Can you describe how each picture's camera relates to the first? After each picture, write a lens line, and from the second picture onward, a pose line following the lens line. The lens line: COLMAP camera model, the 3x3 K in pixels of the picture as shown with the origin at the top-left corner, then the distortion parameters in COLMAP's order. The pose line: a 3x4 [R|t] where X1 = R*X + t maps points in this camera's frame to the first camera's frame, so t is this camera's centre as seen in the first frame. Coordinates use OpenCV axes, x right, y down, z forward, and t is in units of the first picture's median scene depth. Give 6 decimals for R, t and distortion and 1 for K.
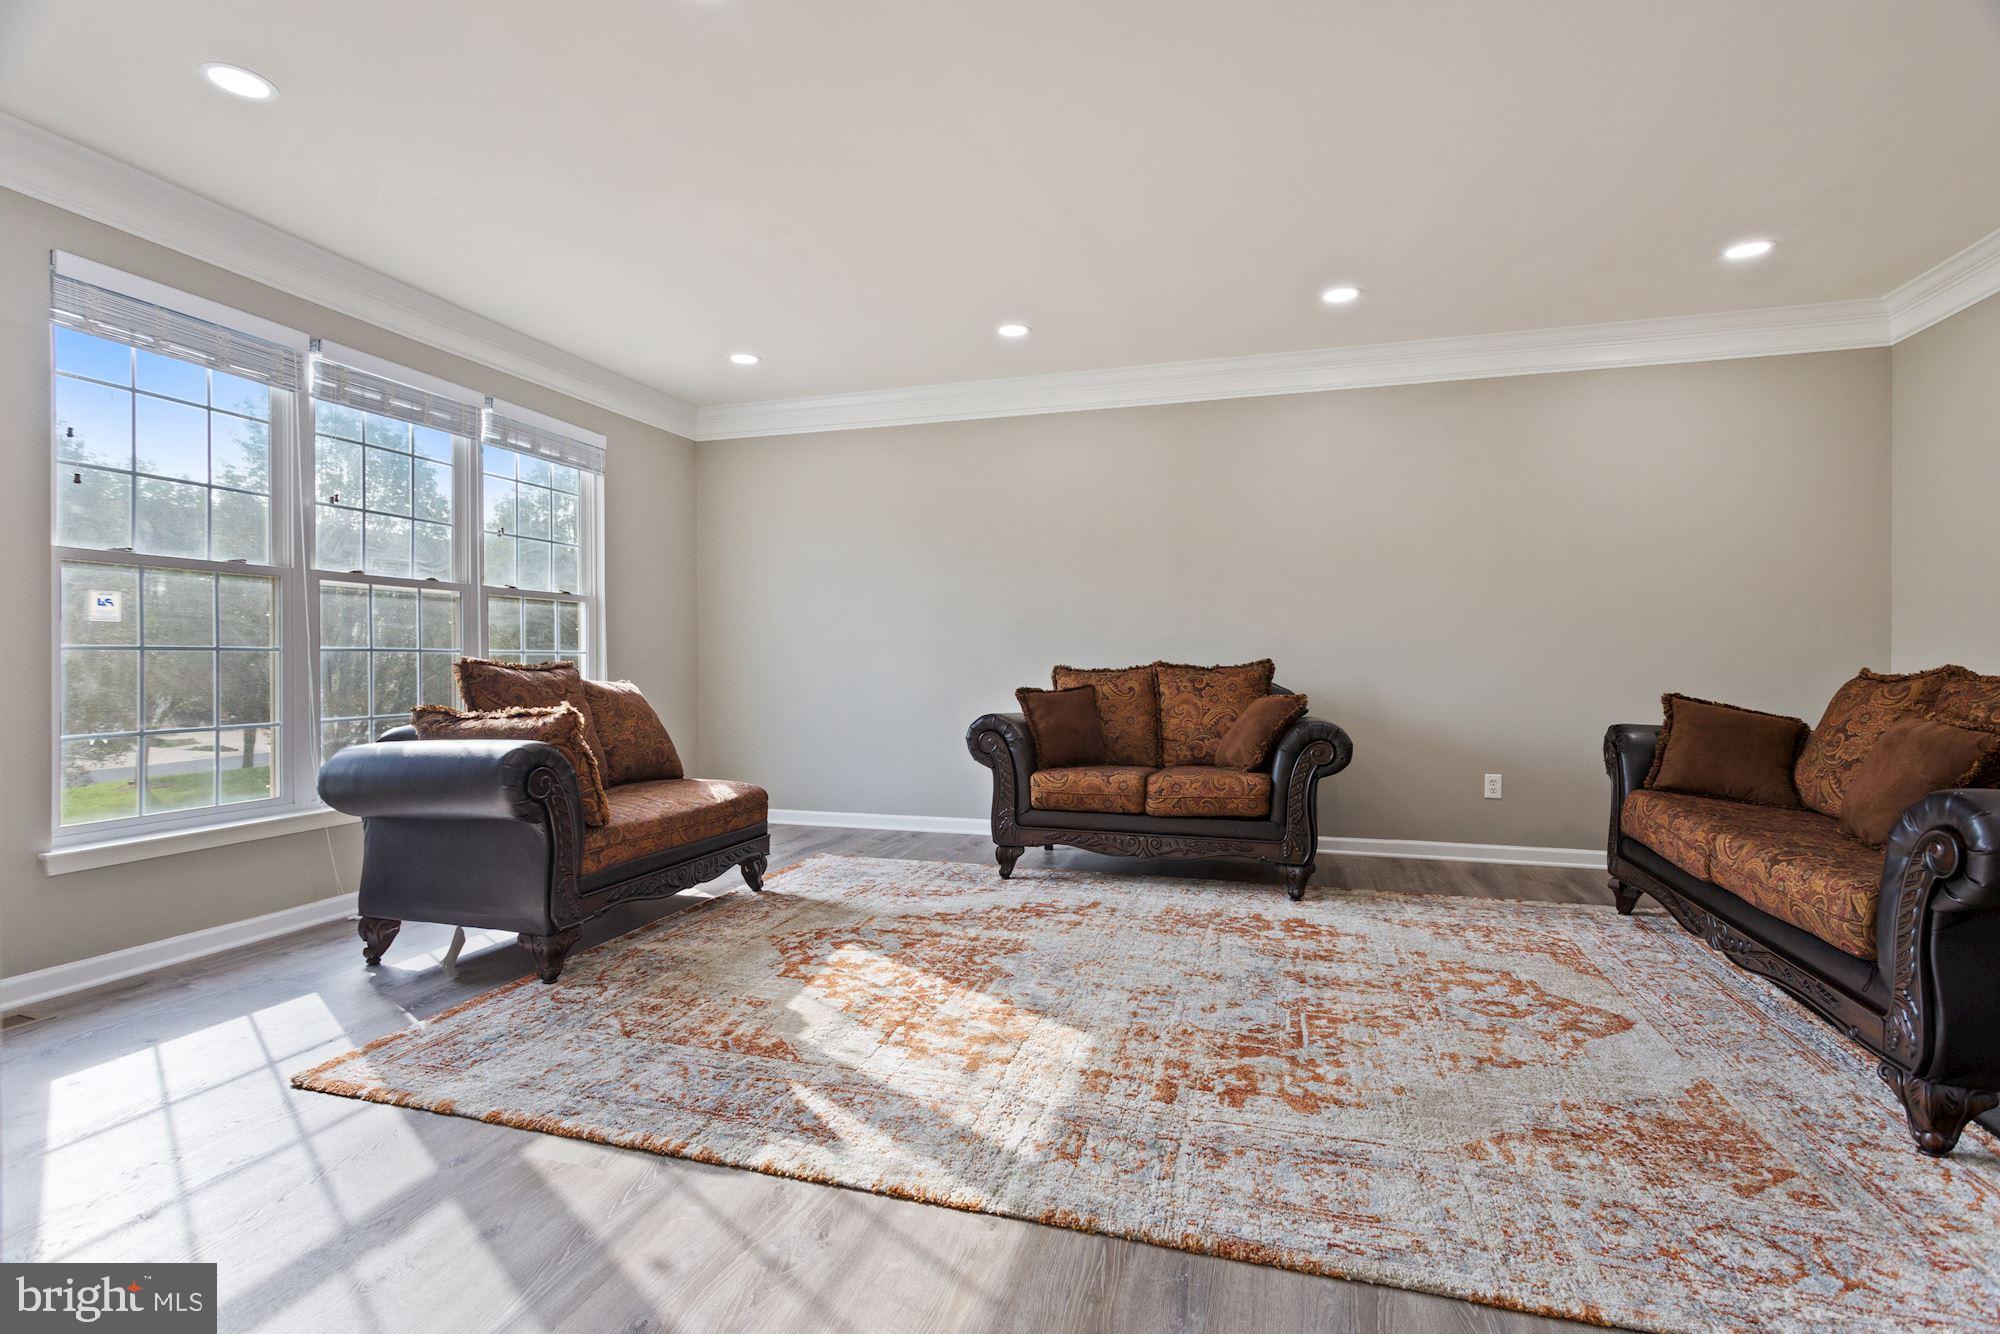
lens RADIAL K [[940.3, 0, 1002.1], [0, 940.3, 668.4], [0, 0, 1]] dist [0.000519, 0.000933]
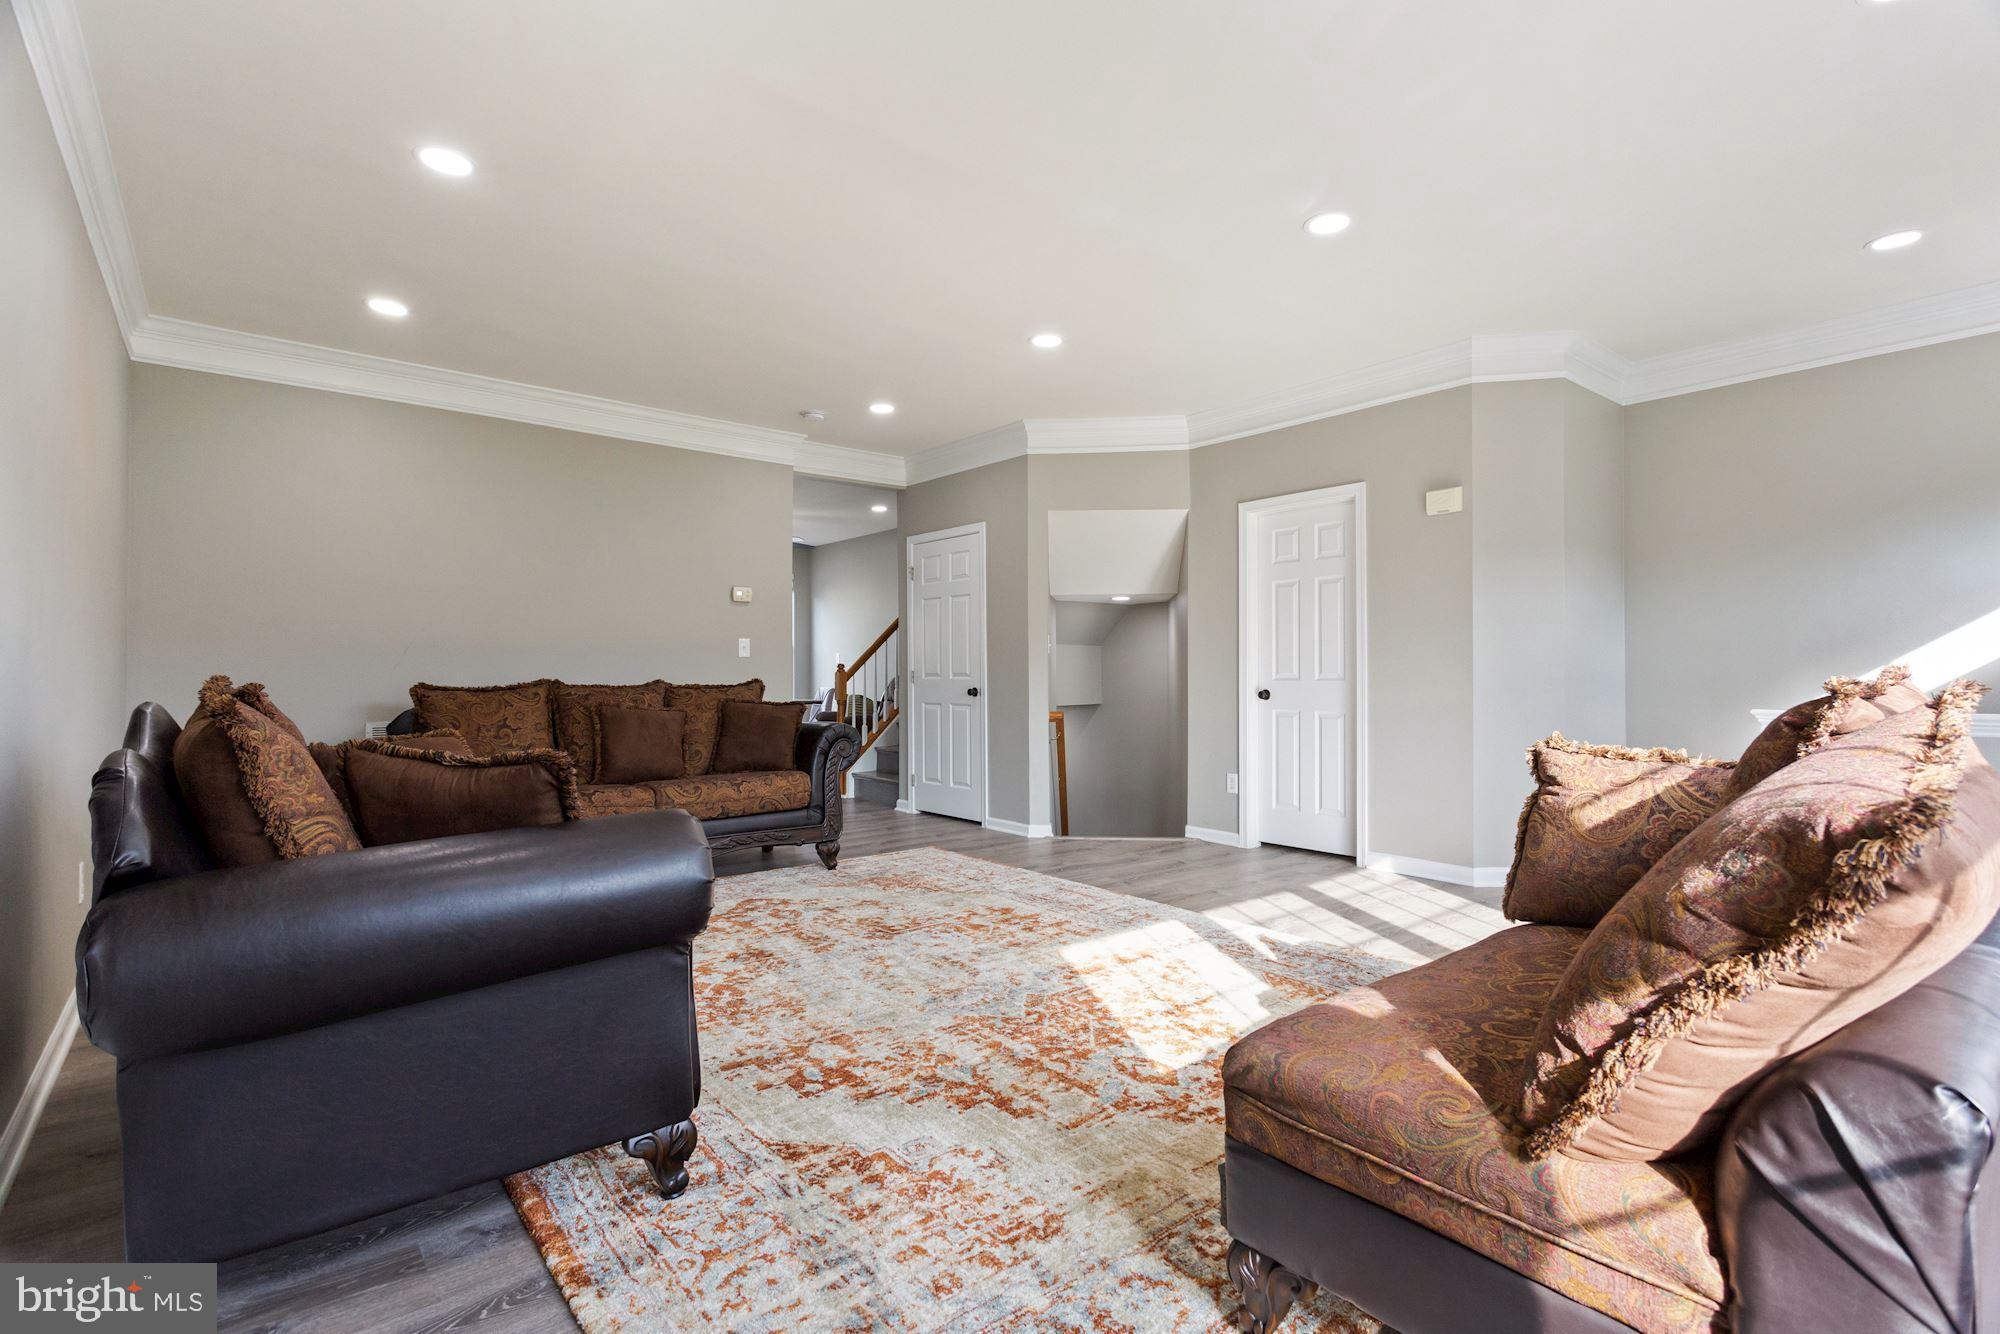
lens RADIAL K [[940.3, 0, 1002.1], [0, 940.3, 668.4], [0, 0, 1]] dist [0.000519, 0.000933]
pose [[-0.831547, 0.007344, 0.555406, -0.505117], [0.011111, 0.999932, 0.003412, -0.018180], [-0.555343, 0.009009, -0.831573, 1.796428]]
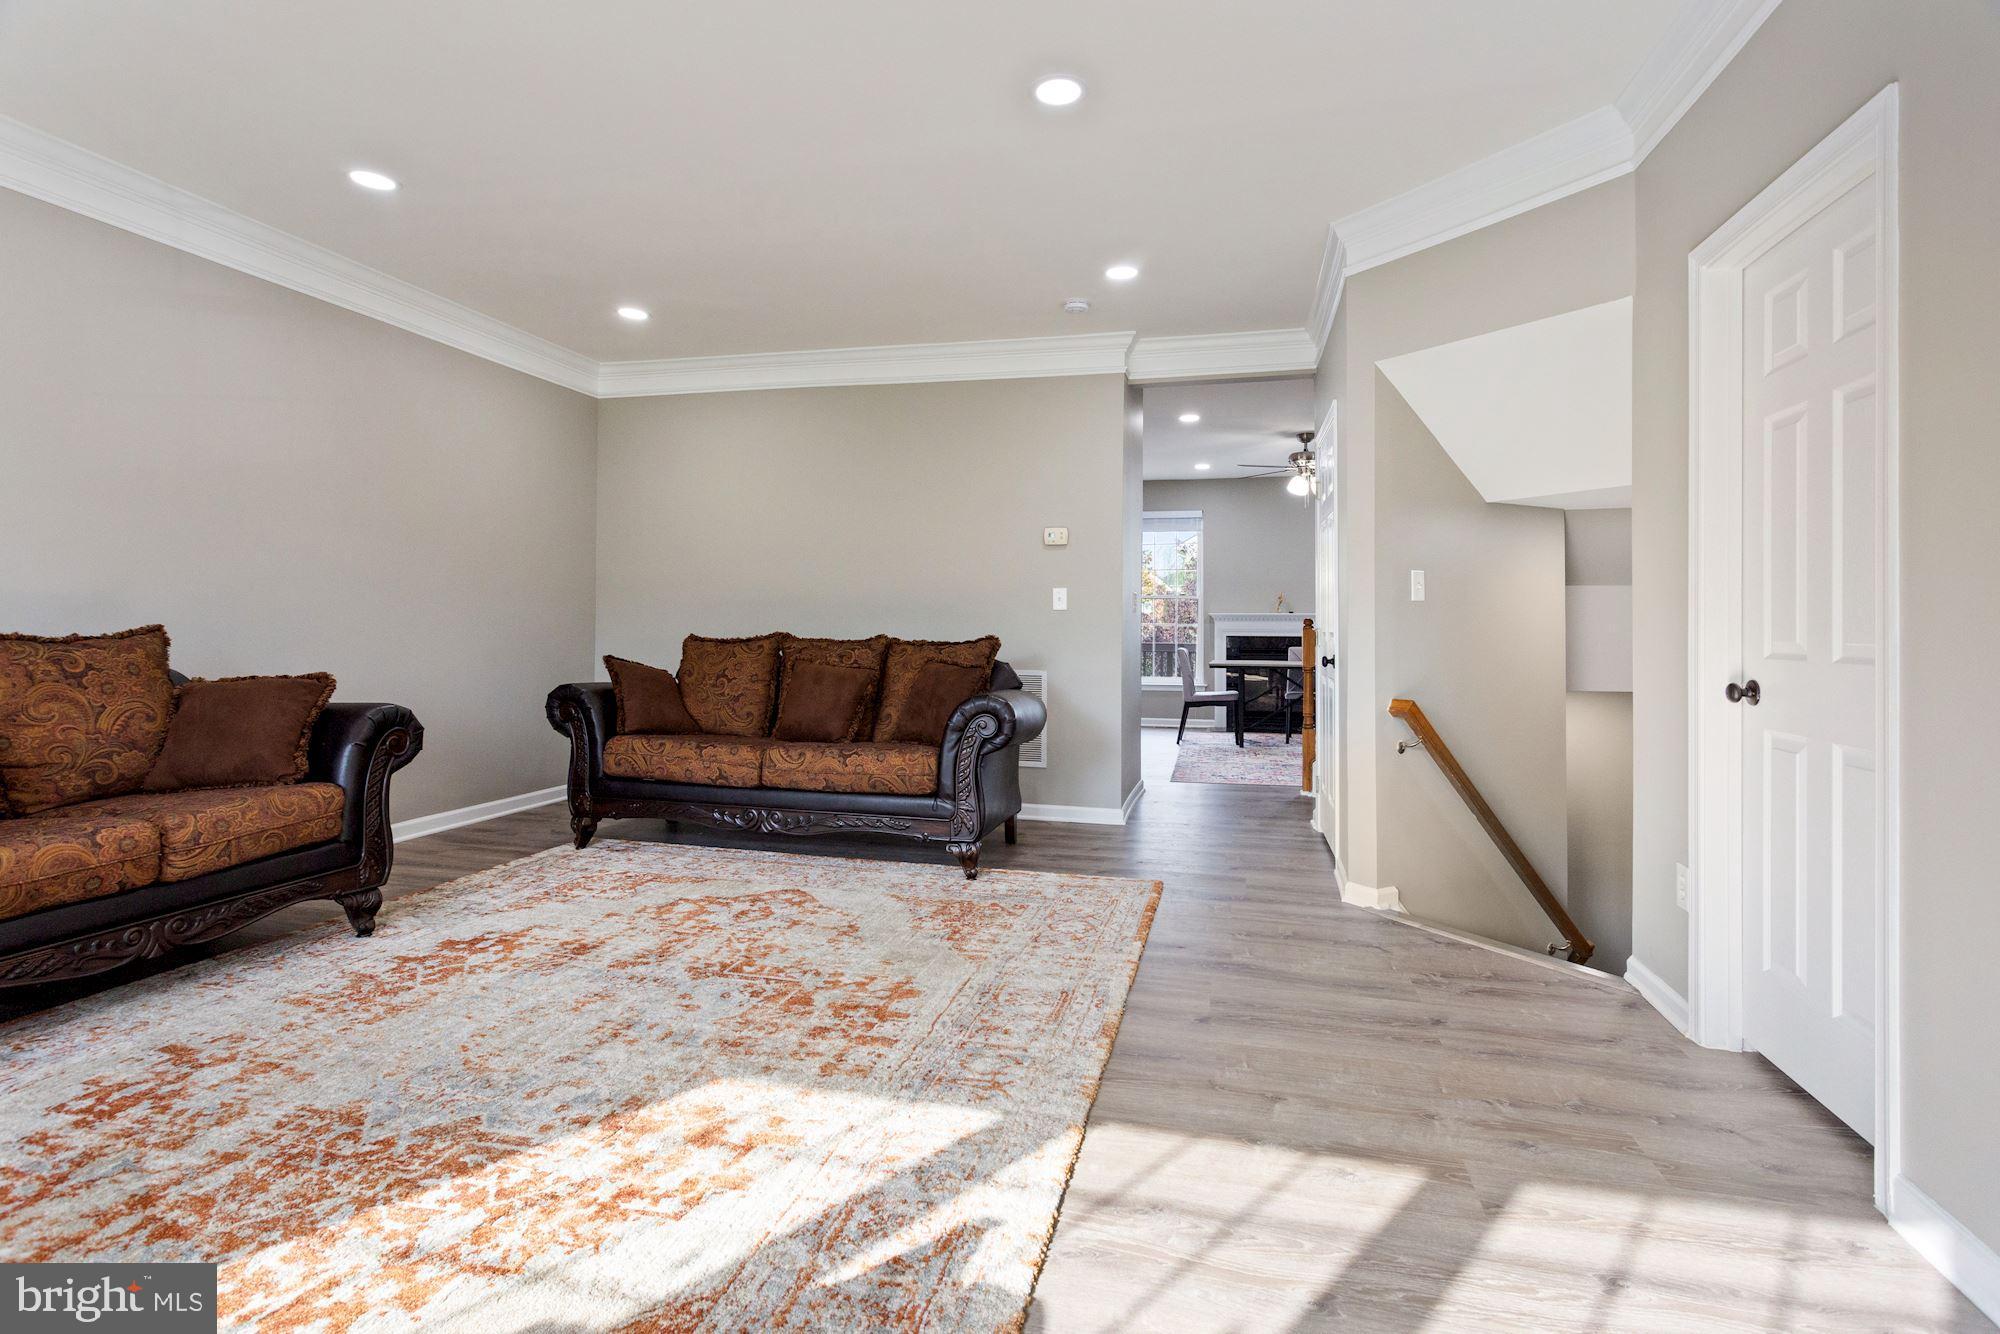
lens RADIAL K [[957.7, 0, 1000.6], [0, 957.7, 624.8], [0, 0, 1]] dist [0.002265, 0.000751]
pose [[-0.051242, 0.003445, 0.998680, -0.656418], [0.002939, 0.999990, -0.003299, -0.009559], [-0.998682, 0.002766, -0.051252, 0.658543]]
